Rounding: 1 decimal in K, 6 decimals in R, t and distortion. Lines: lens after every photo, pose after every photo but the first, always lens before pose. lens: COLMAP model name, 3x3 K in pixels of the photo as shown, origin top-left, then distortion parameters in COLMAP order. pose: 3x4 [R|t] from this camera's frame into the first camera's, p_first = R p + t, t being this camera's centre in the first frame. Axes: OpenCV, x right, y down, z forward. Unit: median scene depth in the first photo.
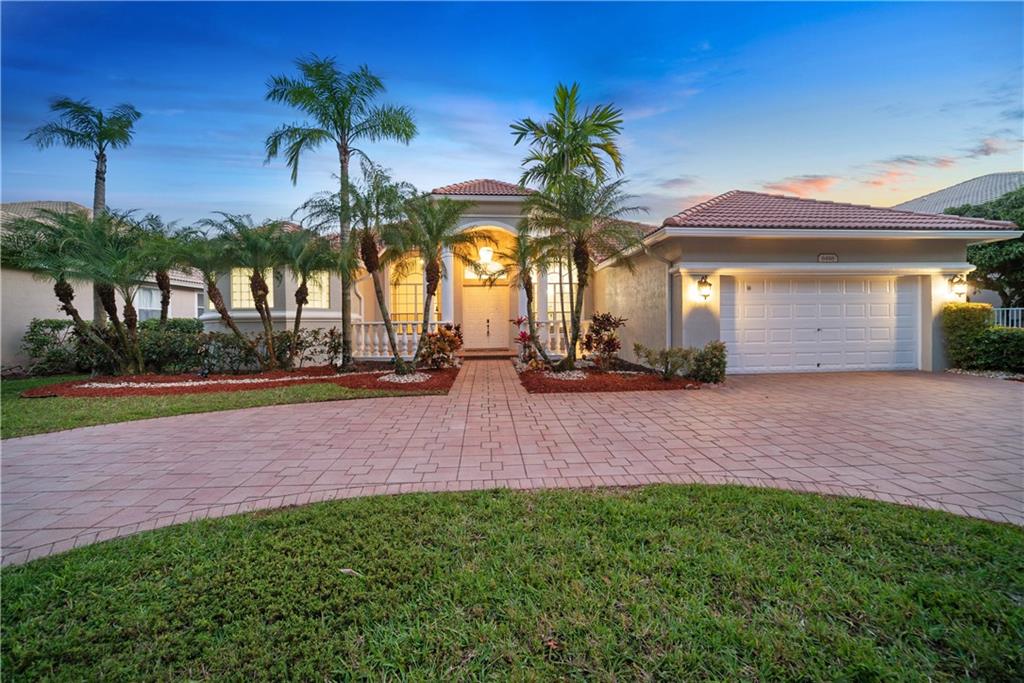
lens RADIAL K [[400.1, 0, 510.1], [0, 400.1, 327.4], [0, 0, 1]] dist [-0.014222, 0.004058]
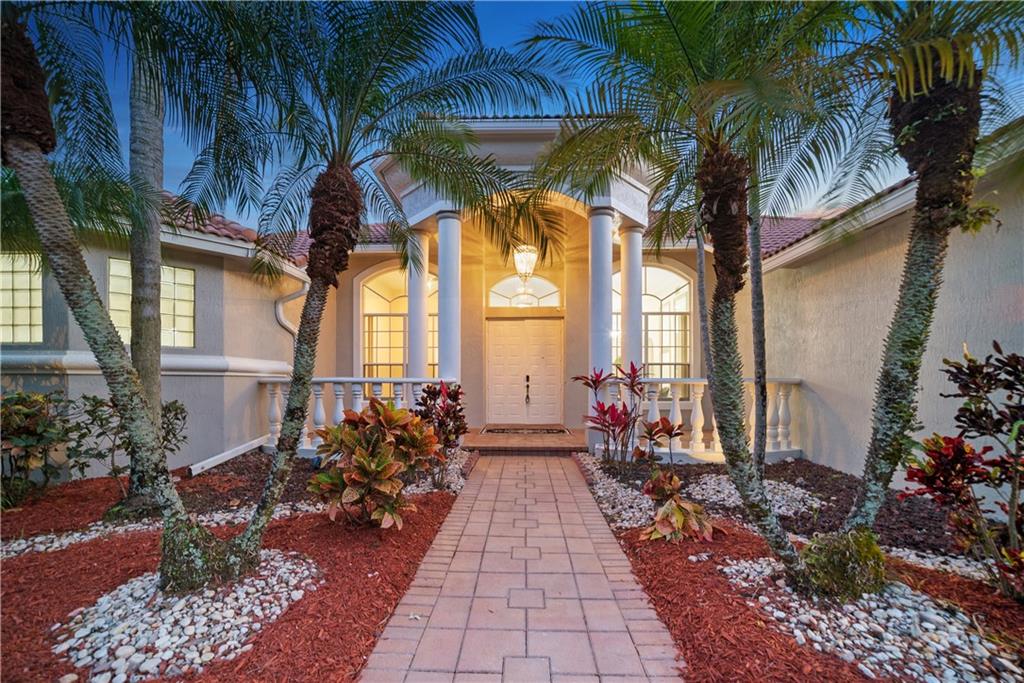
lens RADIAL K [[409.4, 0, 512.3], [0, 409.4, 364.3], [0, 0, 1]] dist [-0.013460, 0.000492]
pose [[0.995933, 0.006782, -0.089844, -0.040505], [-0.011118, 0.998793, -0.047853, -0.012067], [0.089411, 0.048657, 0.994806, 0.706420]]
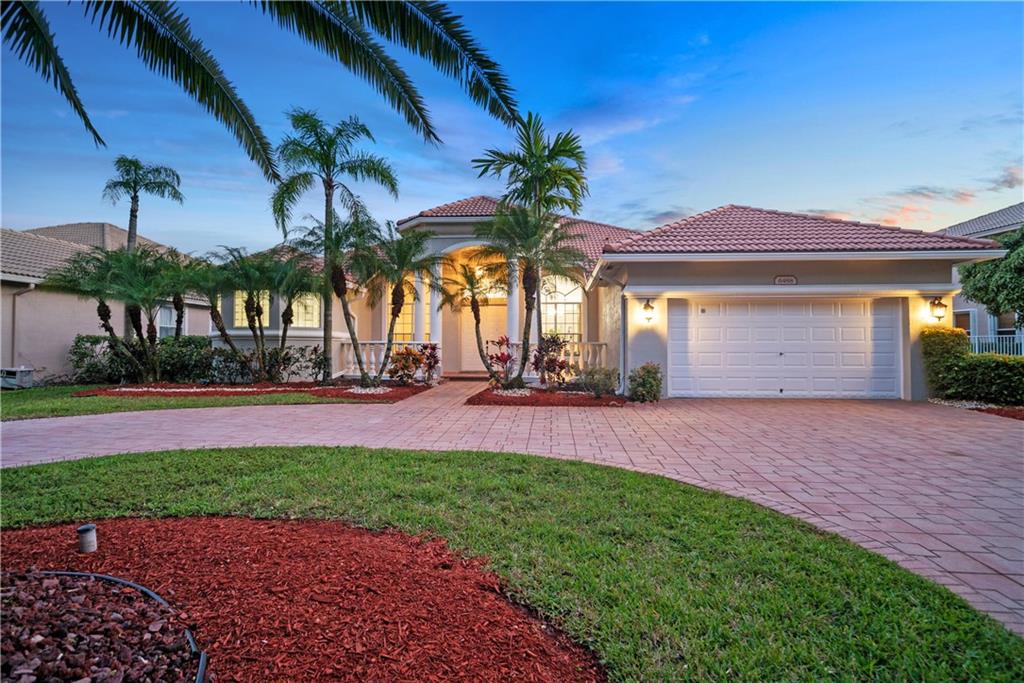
lens RADIAL K [[501.2, 0, 504.6], [0, 501.2, 335.3], [0, 0, 1]] dist [-0.003528, 0.000040]
pose [[0.988282, 0.010326, -0.152287, 0.300075], [-0.015348, 0.999375, -0.031841, 0.009714], [0.151863, 0.033805, 0.987823, -0.305706]]
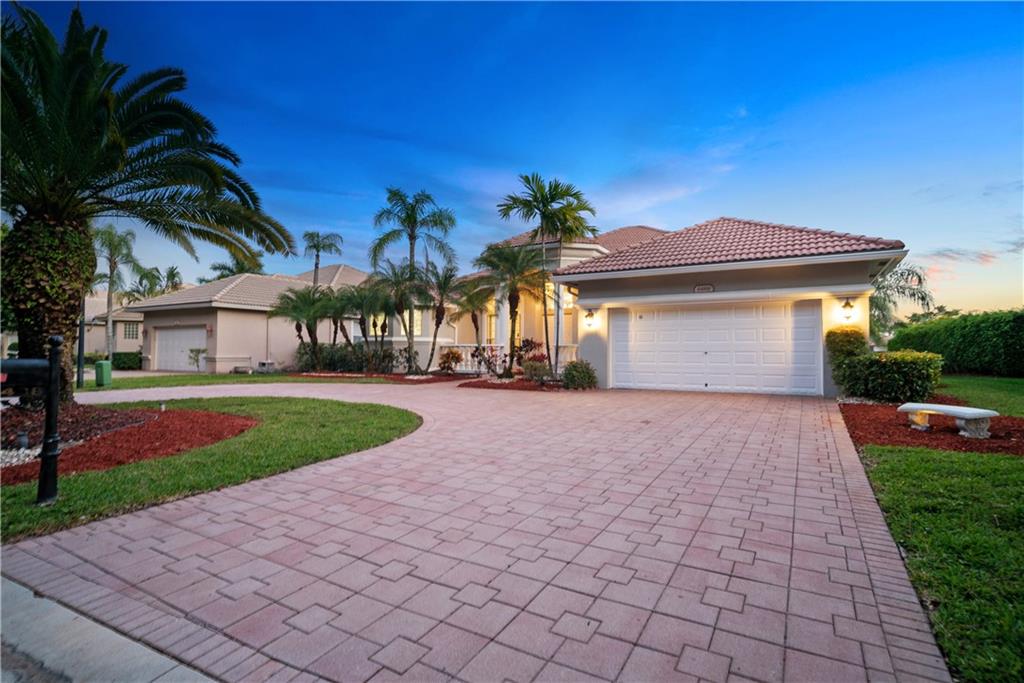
lens RADIAL K [[501.2, 0, 504.6], [0, 501.2, 335.3], [0, 0, 1]] dist [-0.003528, 0.000040]
pose [[0.820839, -0.003859, -0.571146, 1.118775], [-0.016967, 0.999371, -0.031138, 0.010180], [0.570907, 0.035250, 0.820258, -0.463951]]
